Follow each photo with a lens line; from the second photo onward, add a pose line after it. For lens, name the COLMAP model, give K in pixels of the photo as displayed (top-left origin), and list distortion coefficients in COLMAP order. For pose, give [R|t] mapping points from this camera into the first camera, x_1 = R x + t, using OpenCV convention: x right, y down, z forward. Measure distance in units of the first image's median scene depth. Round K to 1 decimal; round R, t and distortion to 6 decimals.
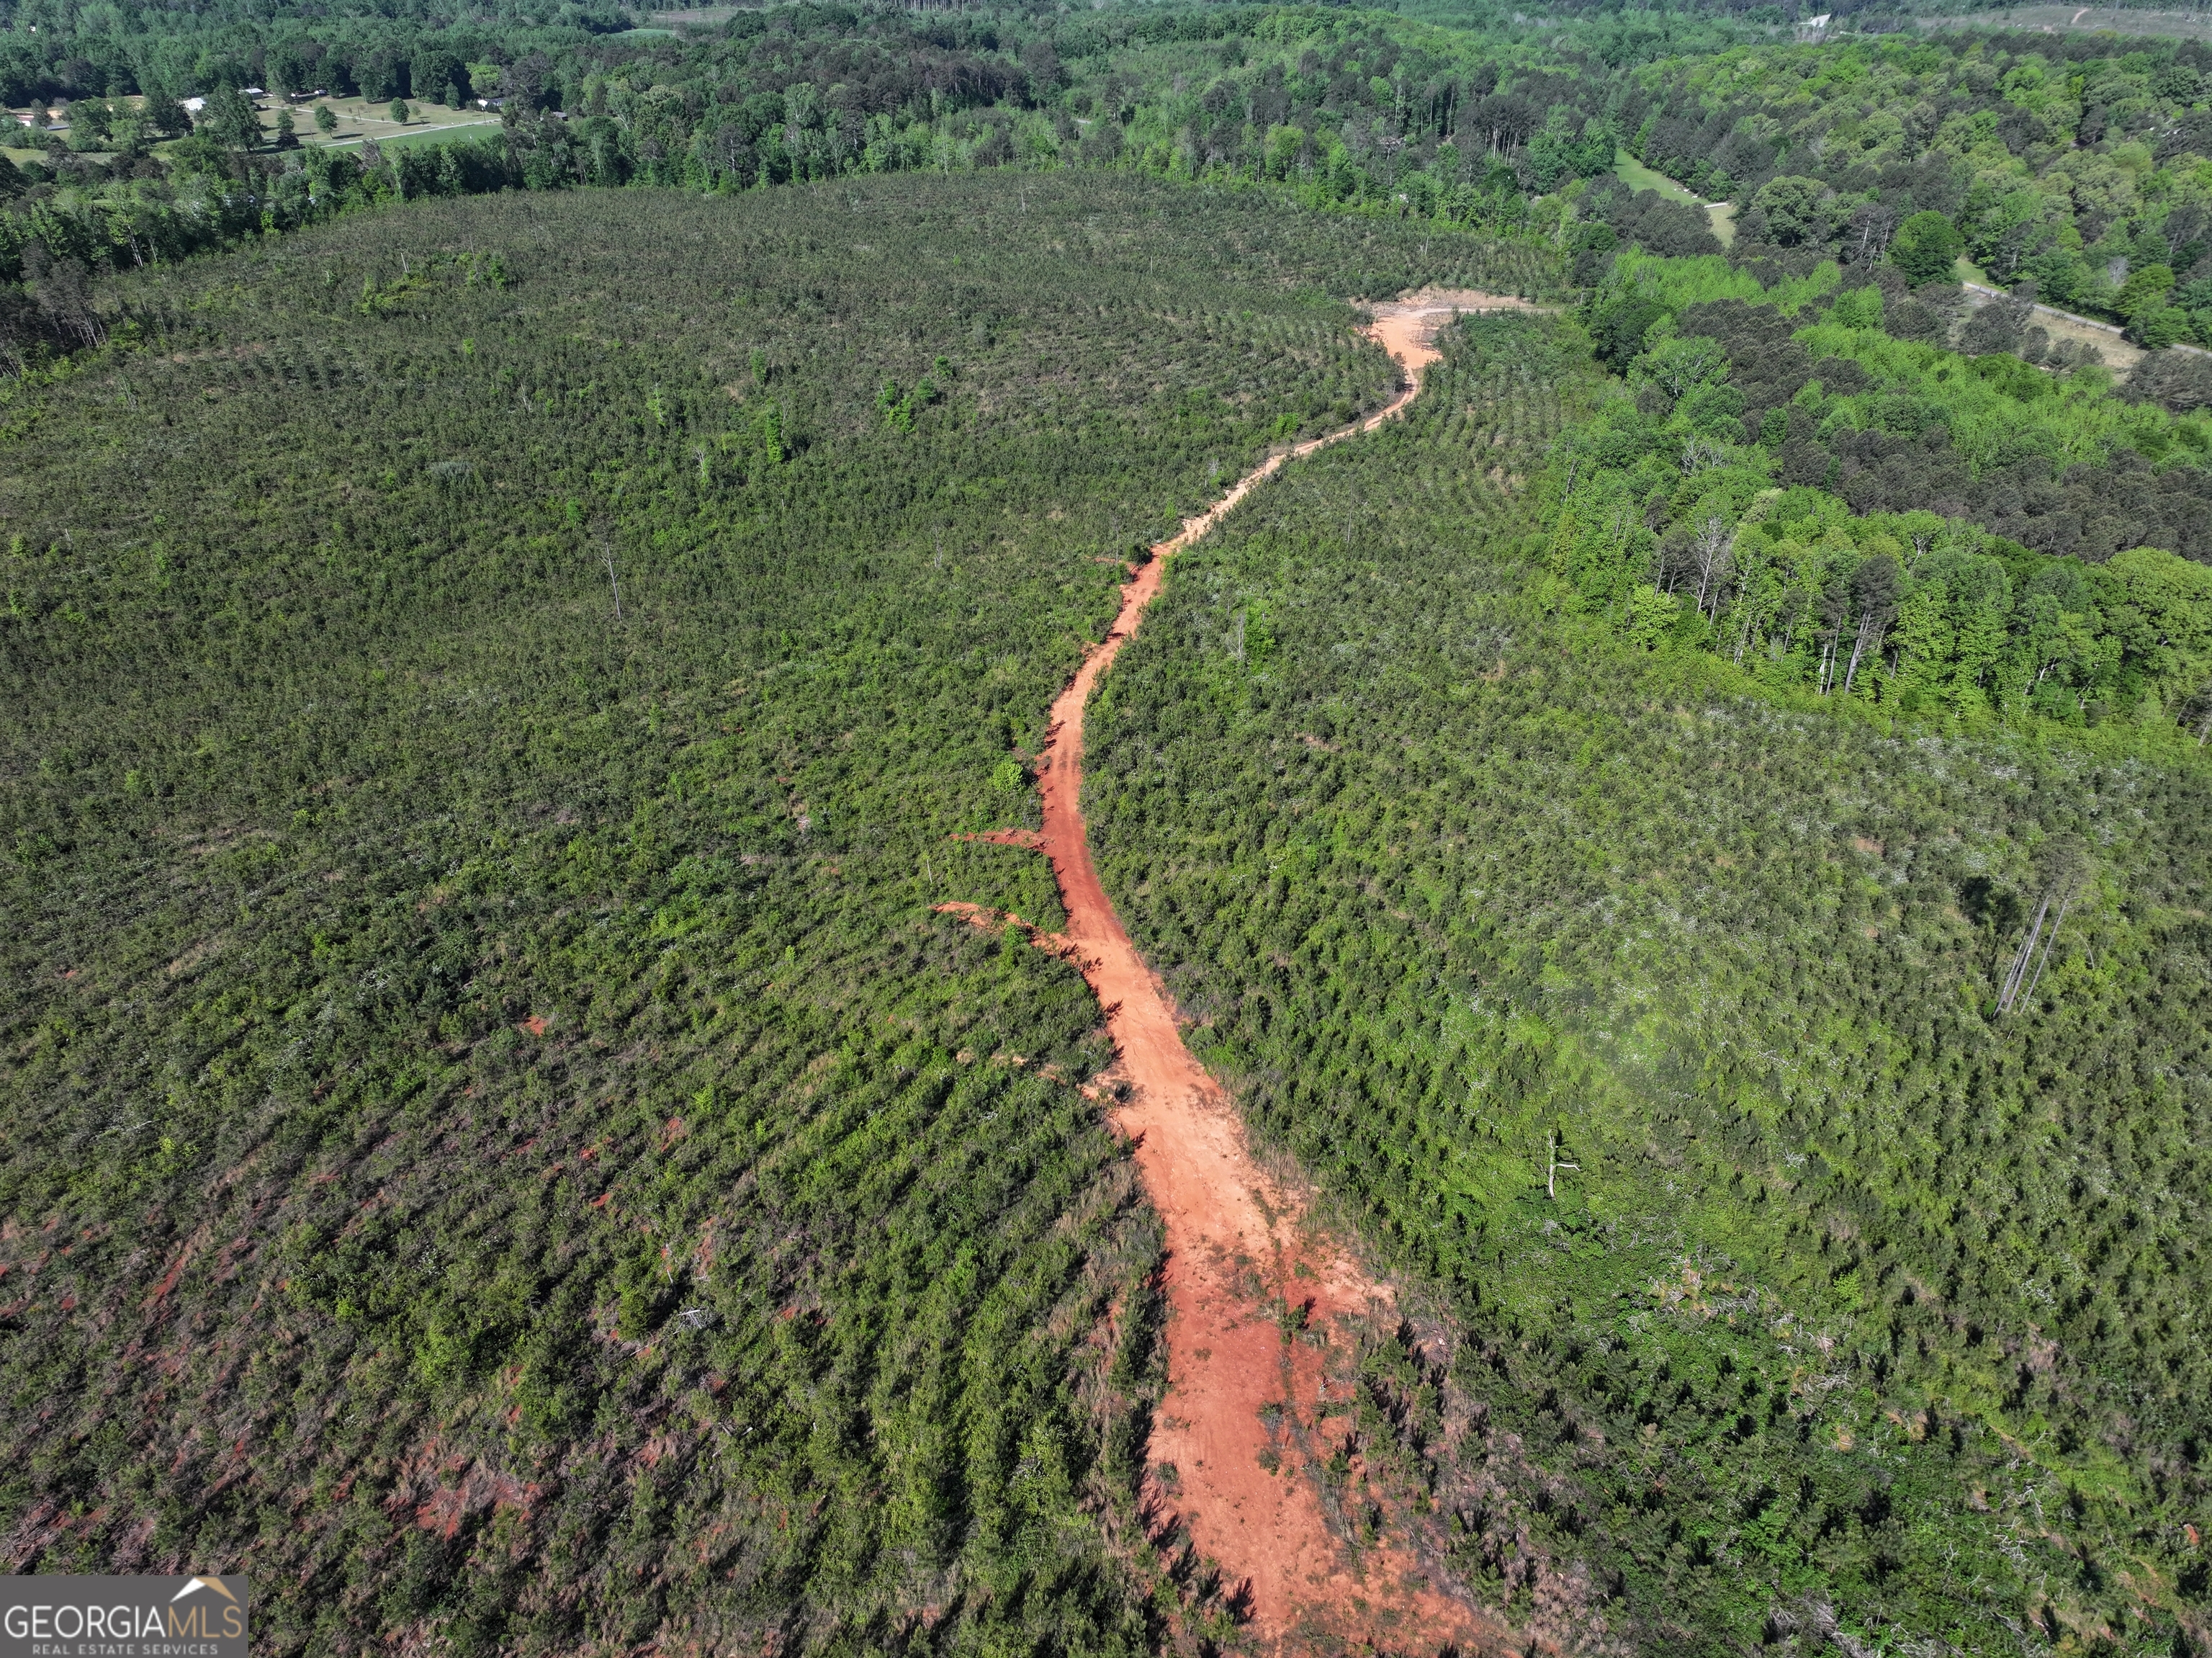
lens RADIAL K [[1556.0, 0, 1104.0], [0, 1556.0, 828.3], [0, 0, 1]] dist [-0.006290, 0.024474]
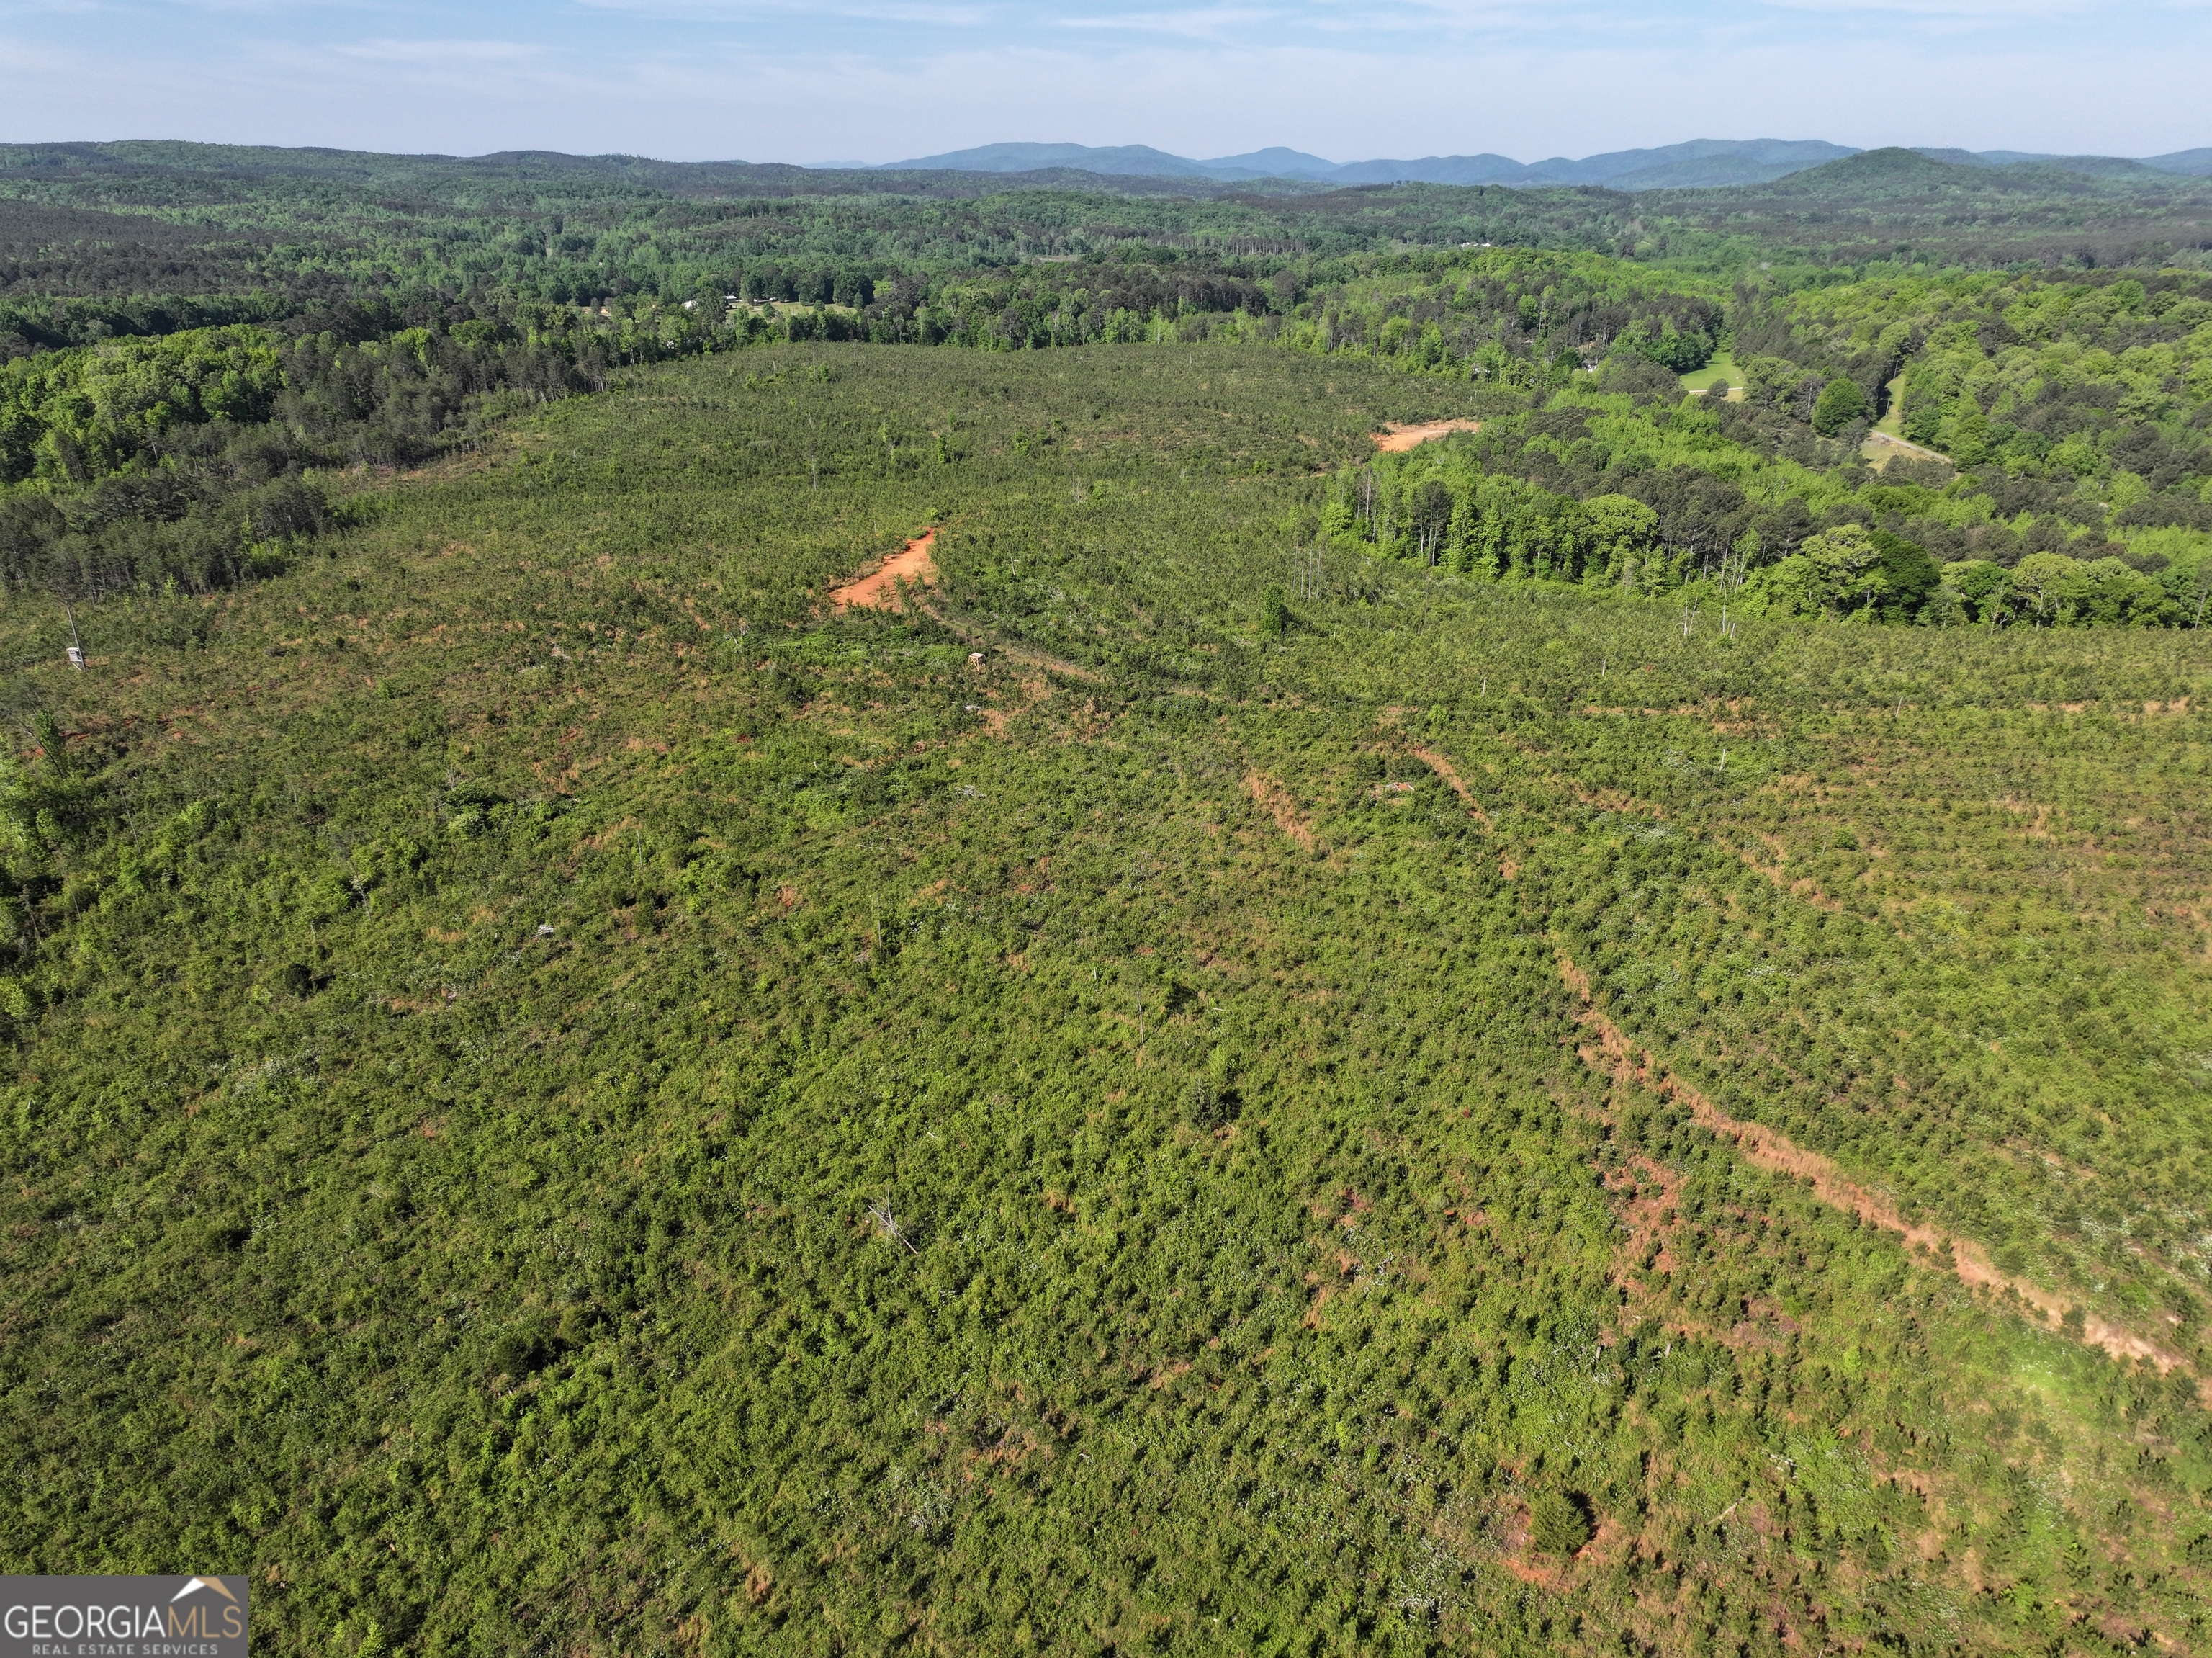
lens RADIAL K [[1556.0, 0, 1114.5], [0, 1556.0, 810.3], [0, 0, 1]] dist [-0.006290, 0.024474]
pose [[0.970559, 0.089269, -0.223709, 0.224623], [-0.121892, 0.983109, -0.136526, 0.201712], [0.207742, 0.159775, 0.965047, -0.321245]]
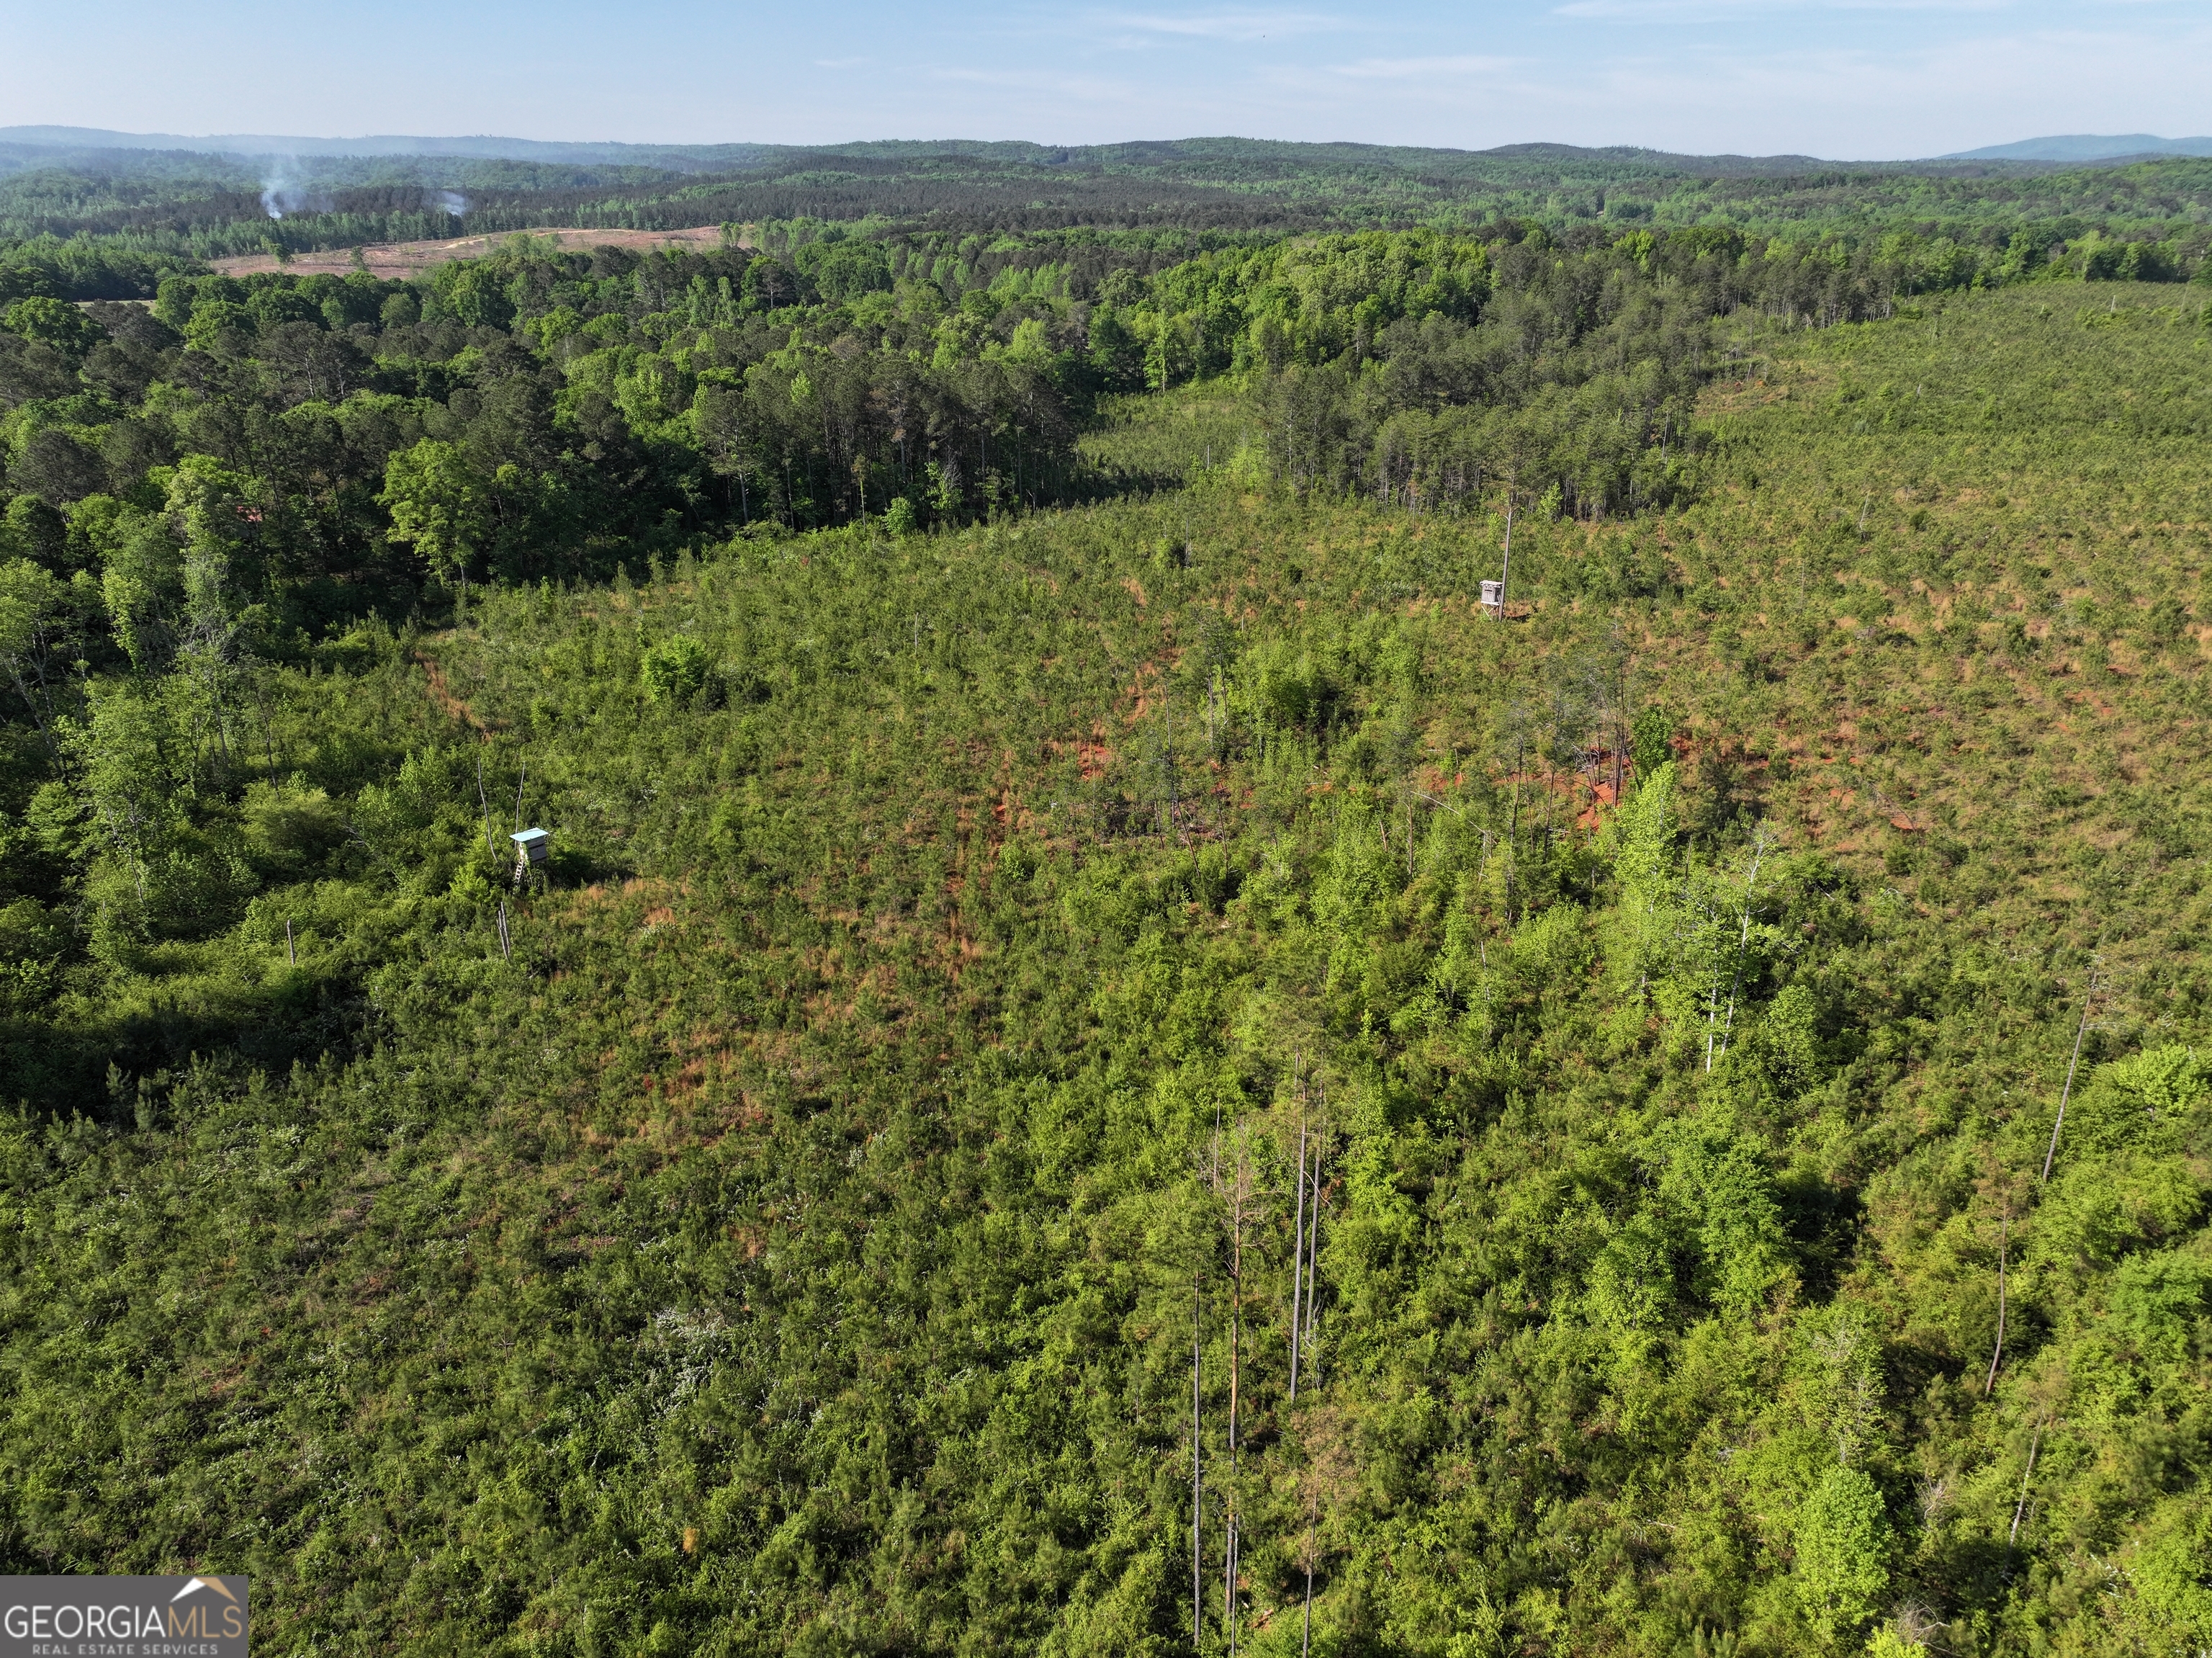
lens RADIAL K [[1556.0, 0, 1123.3], [0, 1556.0, 836.0], [0, 0, 1]] dist [-0.006290, 0.024474]
pose [[0.698430, 0.272789, -0.661651, -0.061001], [-0.363161, 0.931726, 0.000789, 0.191304], [0.616693, 0.239734, 0.749812, -0.162102]]
